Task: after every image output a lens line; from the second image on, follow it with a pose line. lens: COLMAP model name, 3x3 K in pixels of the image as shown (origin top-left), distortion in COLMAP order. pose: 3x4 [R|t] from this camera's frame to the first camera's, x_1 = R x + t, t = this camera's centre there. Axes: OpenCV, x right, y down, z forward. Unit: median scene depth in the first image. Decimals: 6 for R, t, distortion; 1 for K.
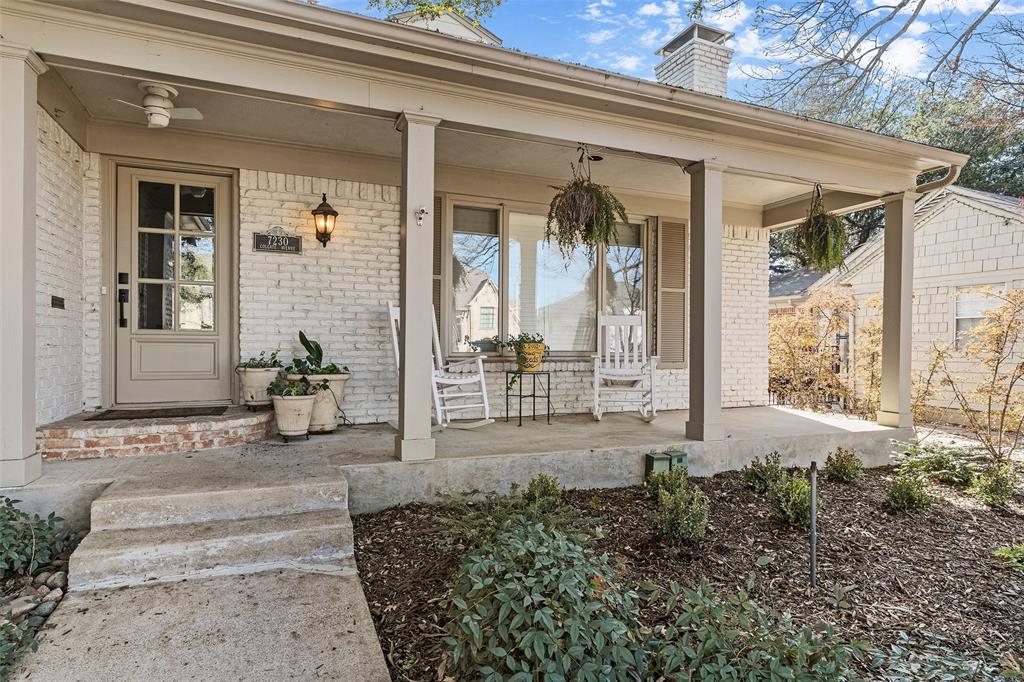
lens RADIAL K [[579.7, 0, 511.7], [0, 579.7, 345.9], [0, 0, 1]] dist [-0.002179, -0.000136]
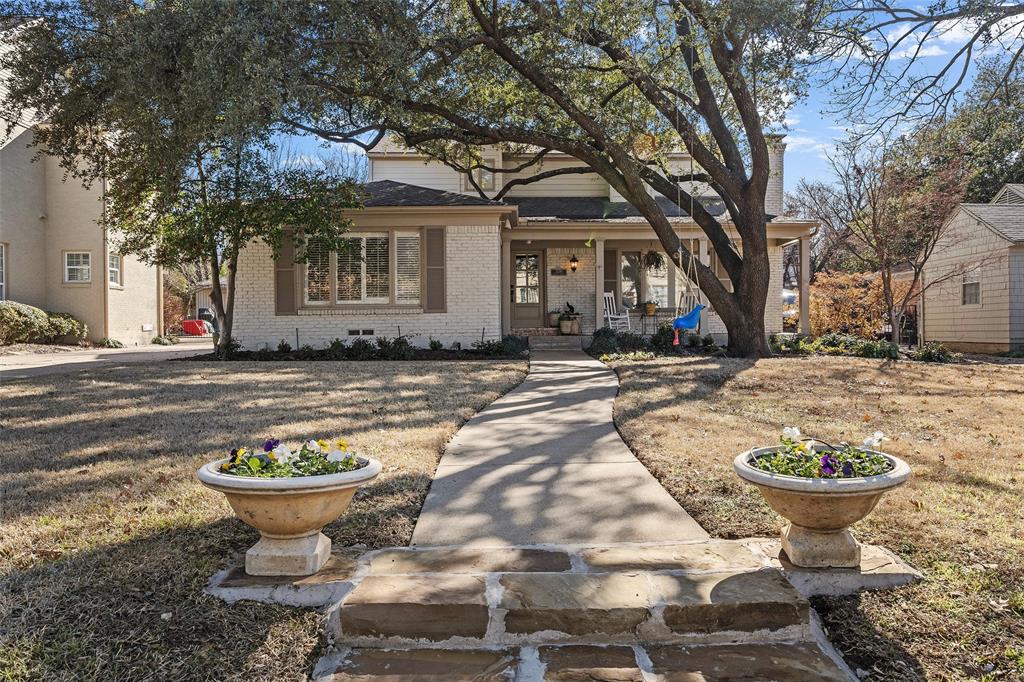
lens RADIAL K [[709.2, 0, 511.8], [0, 709.2, 339.4], [0, 0, 1]] dist [0.001920, 0.000234]
pose [[0.921109, -0.010813, -0.389154, 0.775103], [0.014396, 0.999877, 0.006293, 0.137798], [0.389038, -0.011399, 0.921151, -2.419562]]
